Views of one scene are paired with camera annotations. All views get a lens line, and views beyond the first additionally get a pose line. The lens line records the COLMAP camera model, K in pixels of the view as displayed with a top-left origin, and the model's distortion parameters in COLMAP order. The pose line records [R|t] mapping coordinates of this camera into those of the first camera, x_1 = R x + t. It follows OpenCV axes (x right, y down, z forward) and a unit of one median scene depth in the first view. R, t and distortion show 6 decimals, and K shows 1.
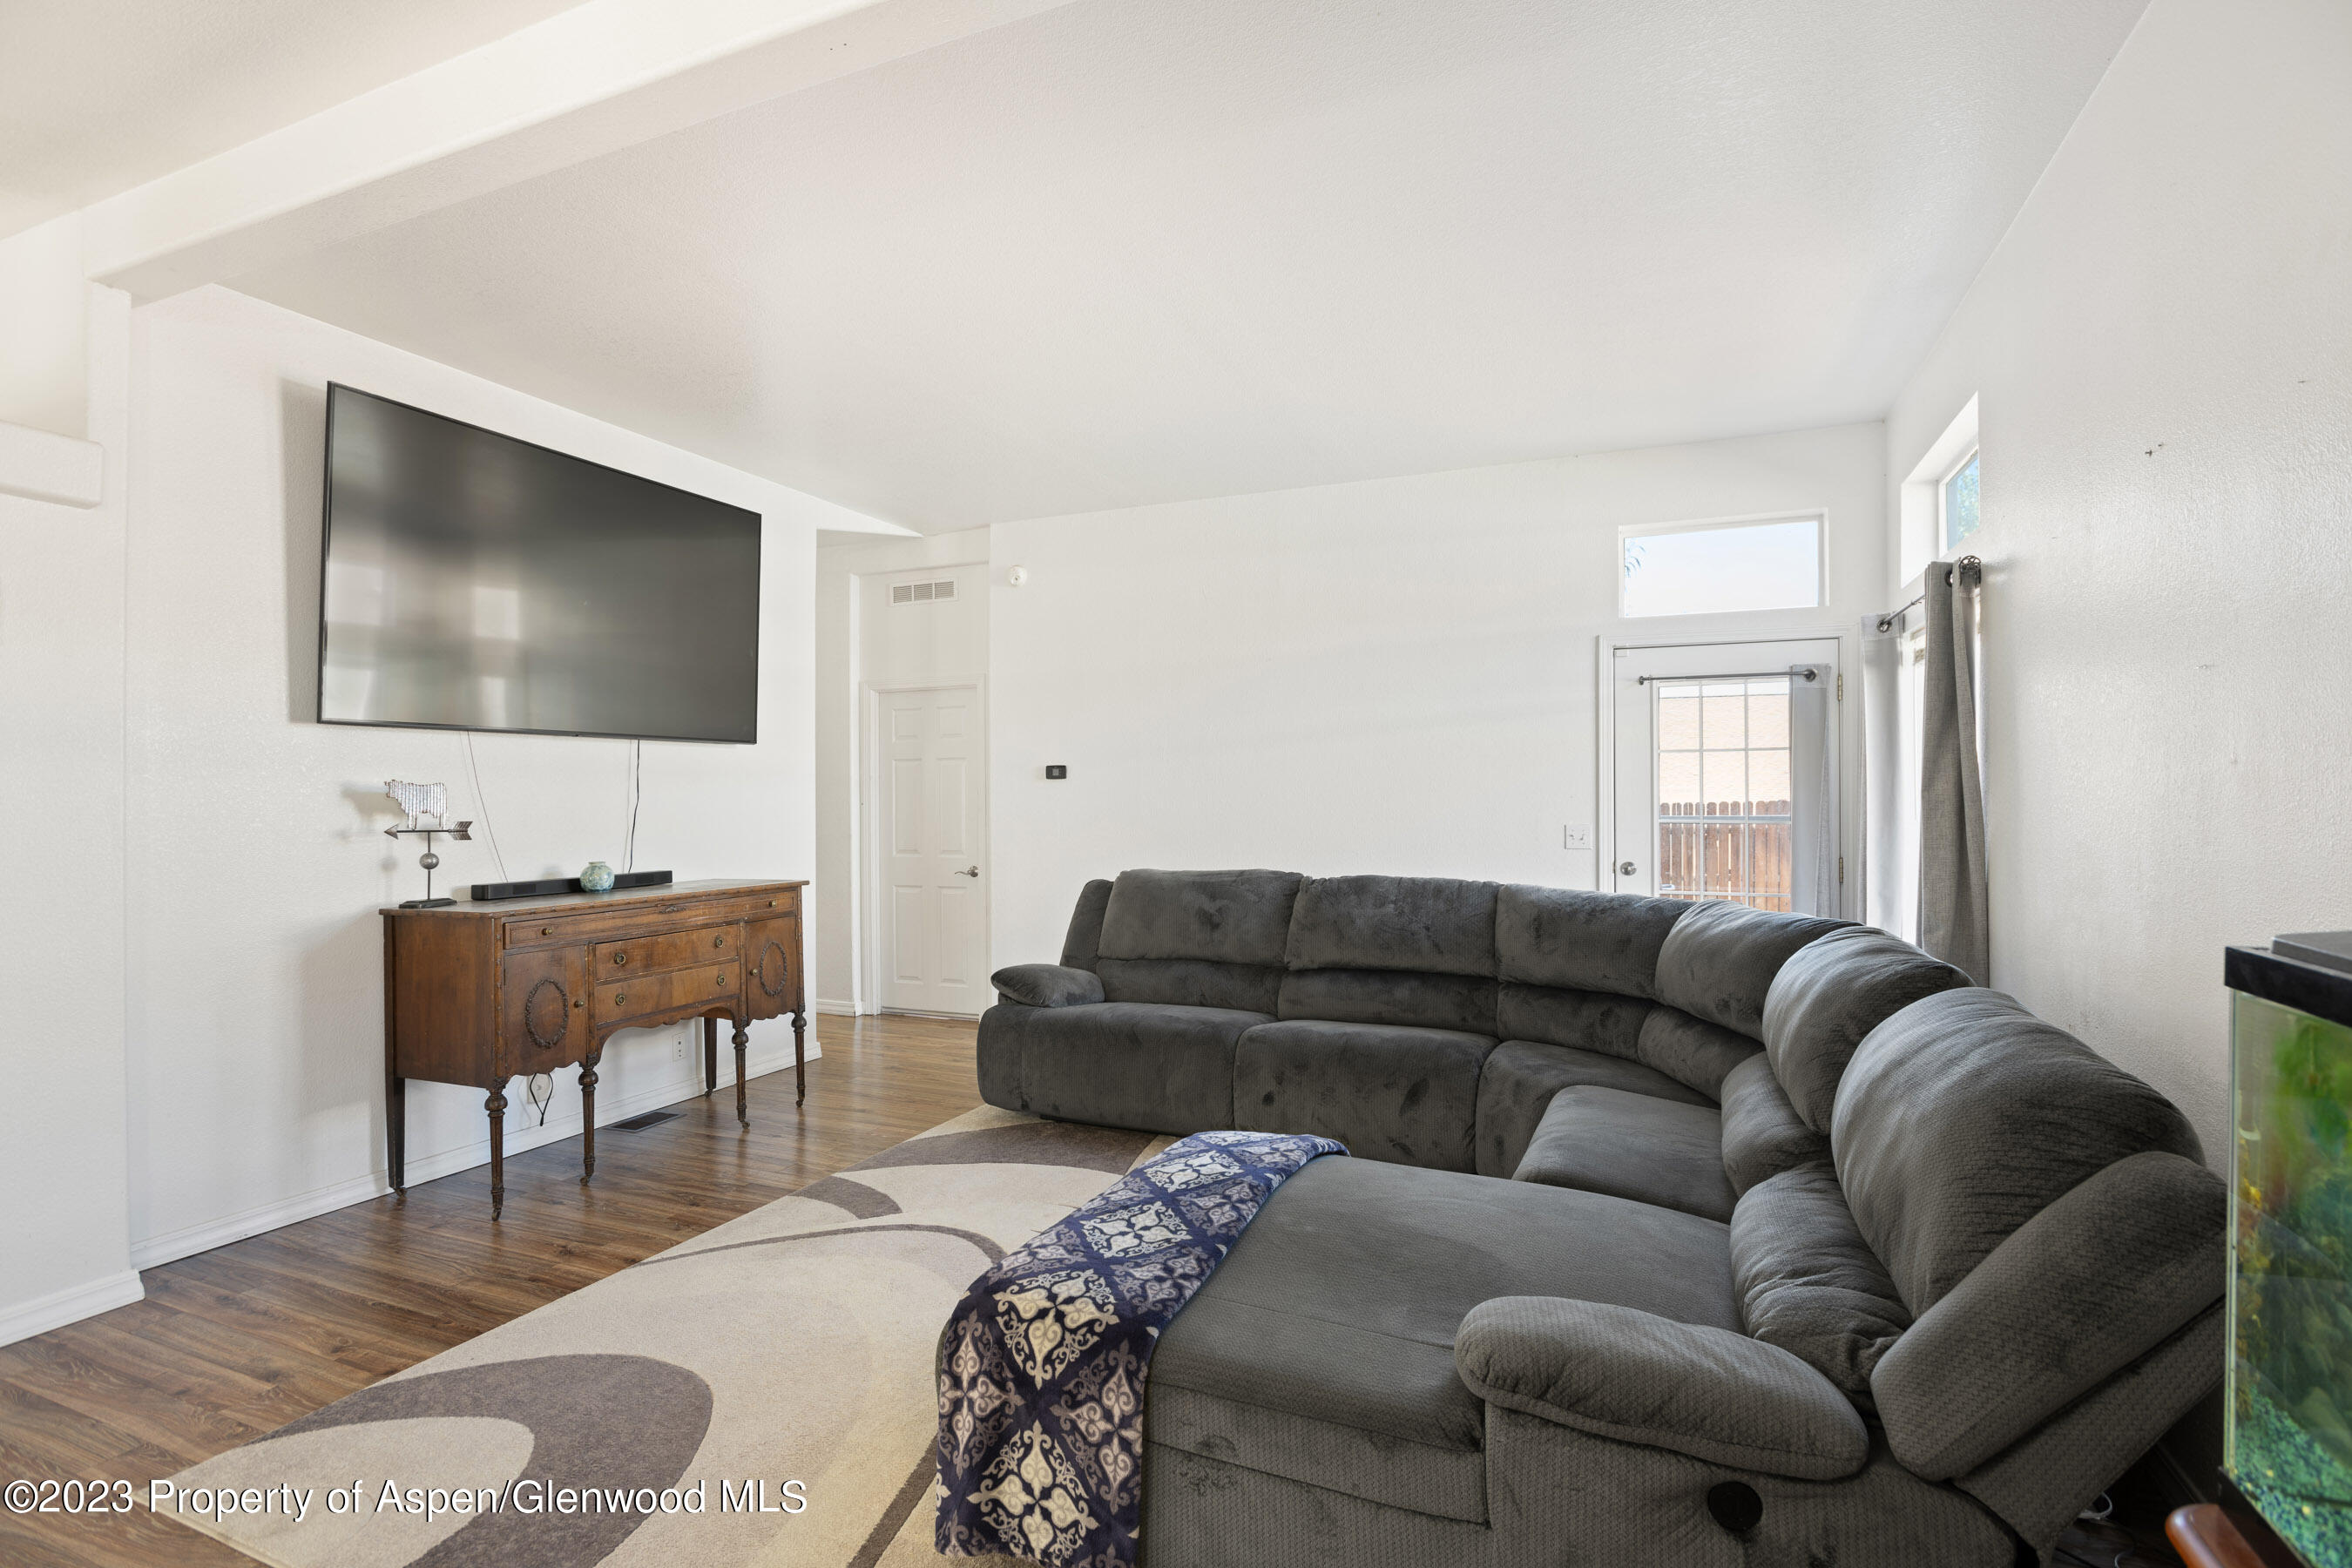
lens RADIAL K [[1117.4, 0, 1176.0], [0, 1117.4, 784.0], [0, 0, 1]] dist [-0.005299, -0.001399]
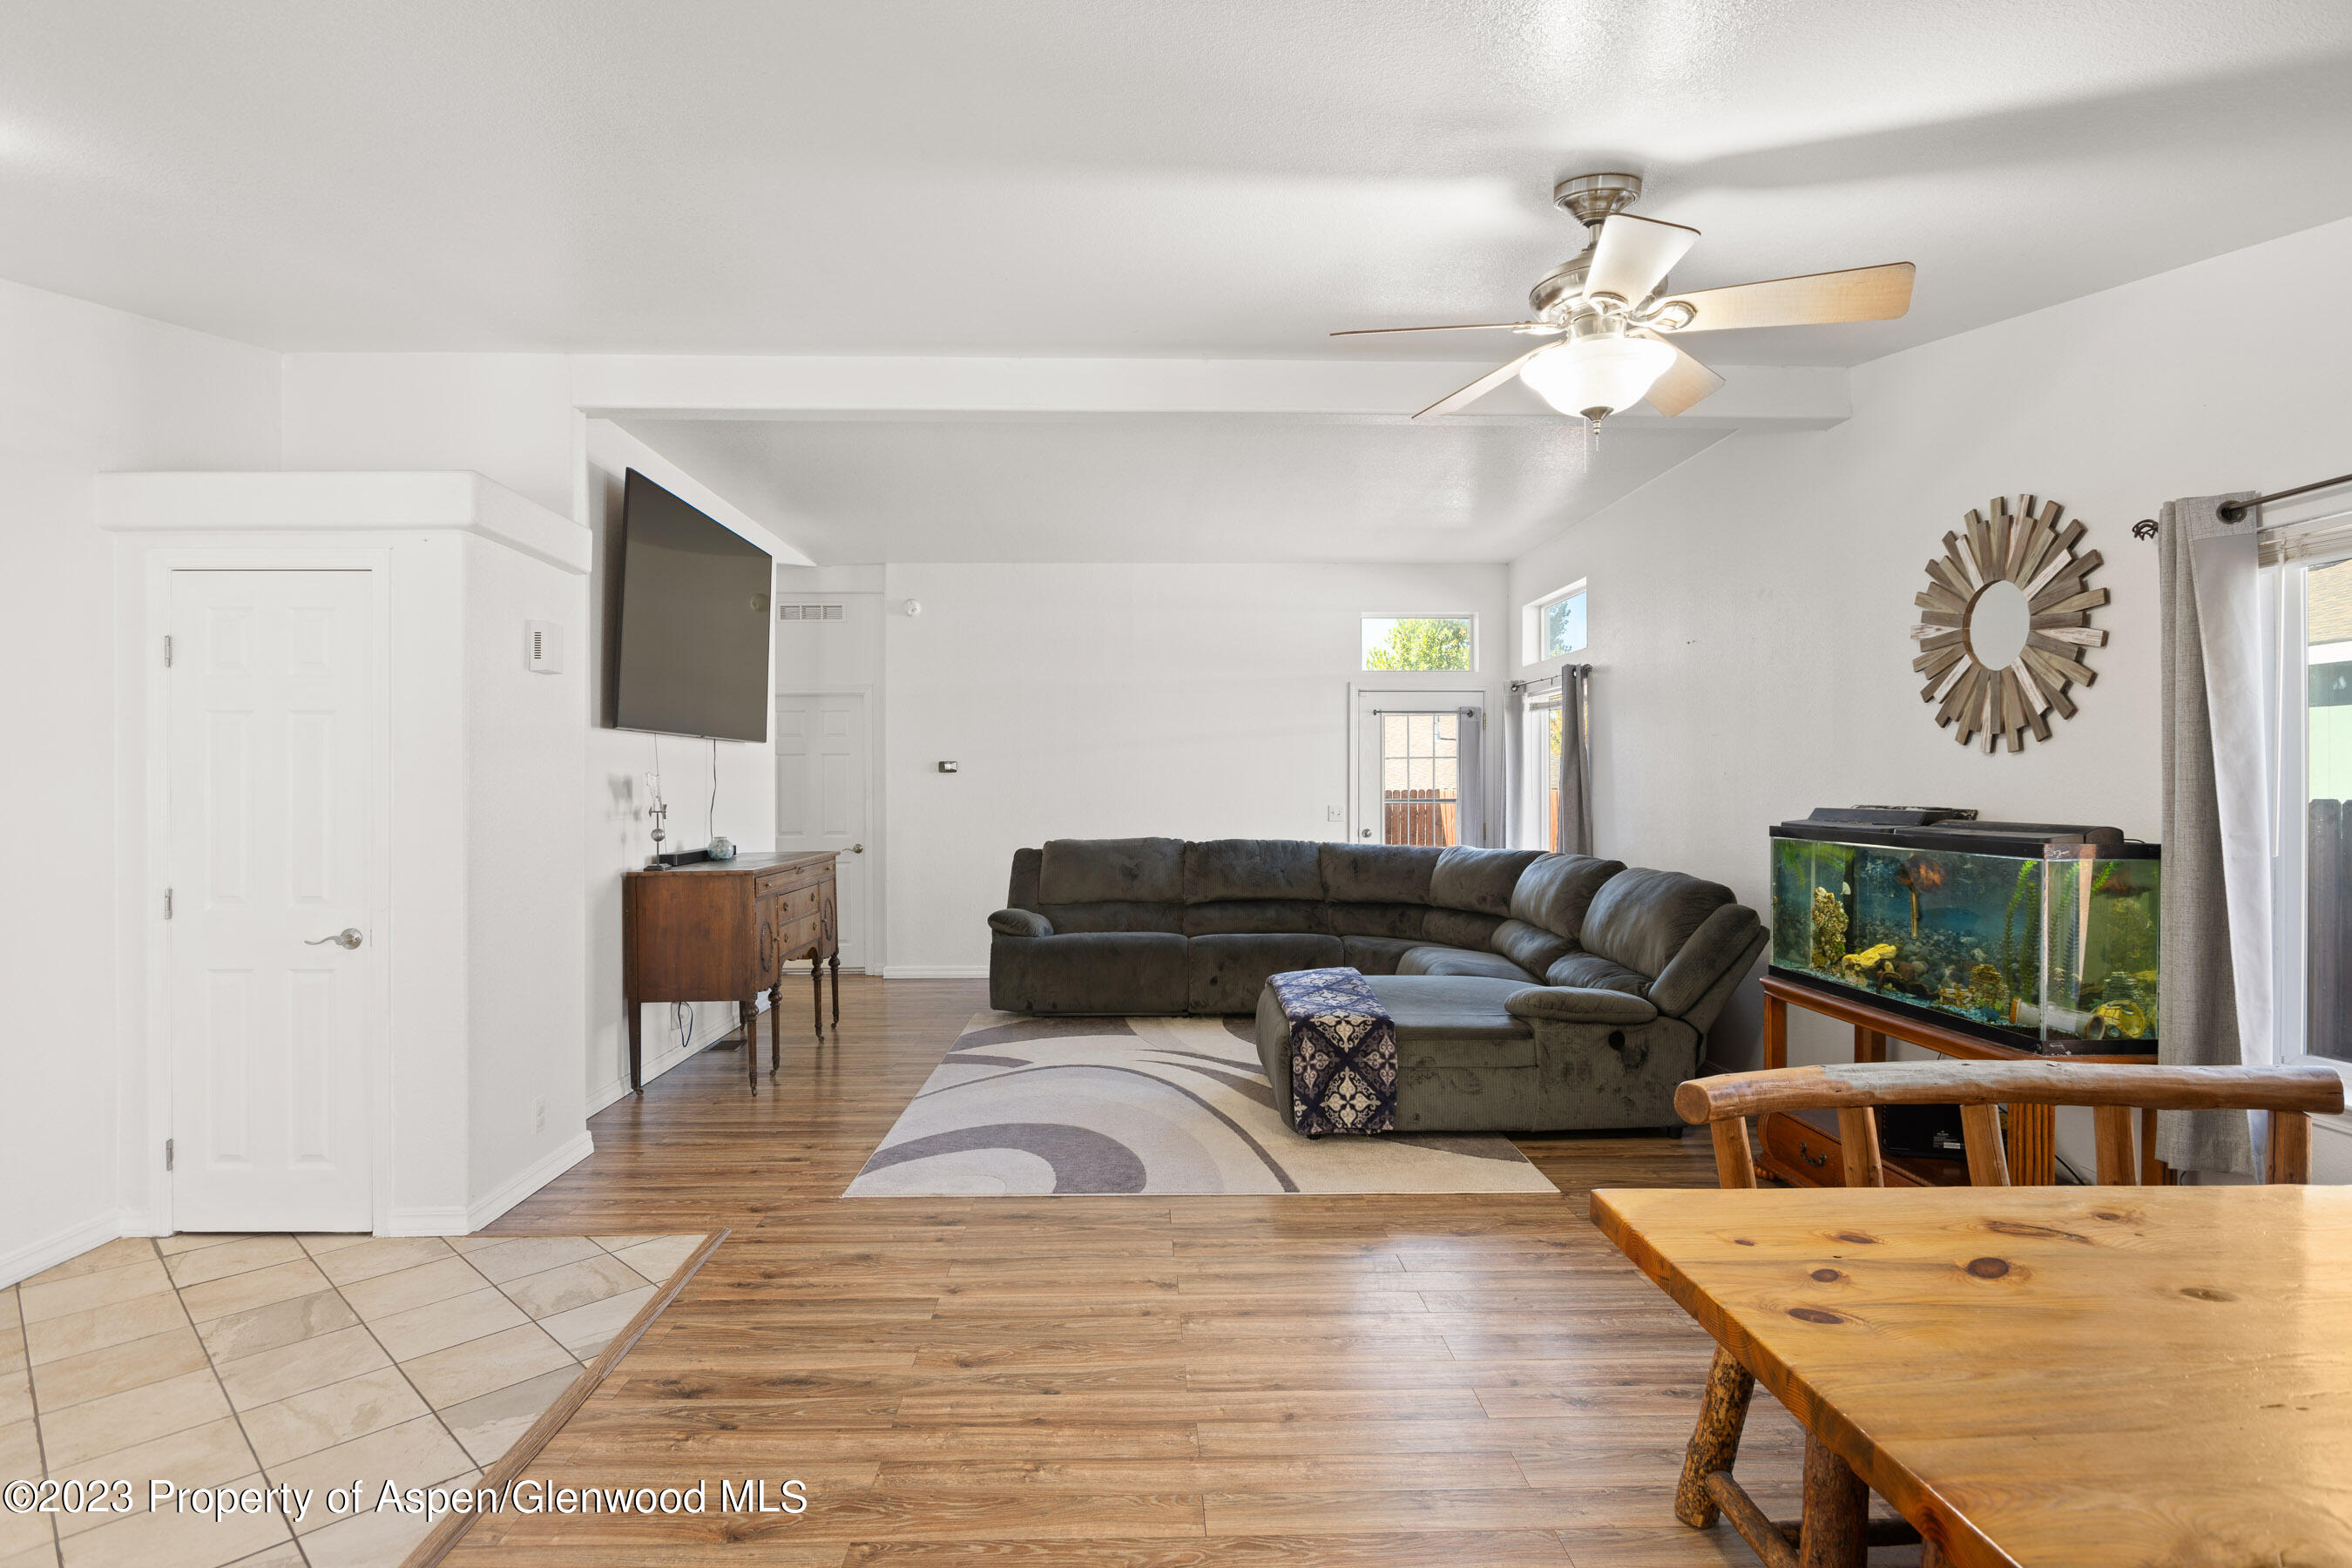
lens RADIAL K [[1143.5, 0, 1177.6], [0, 1143.5, 746.3], [0, 0, 1]] dist [-0.004922, -0.000532]
pose [[0.909928, 0.015936, 0.414460, -0.626562], [-0.005771, 0.999651, -0.025766, -0.002991], [-0.414726, 0.021053, 0.909703, -0.428317]]
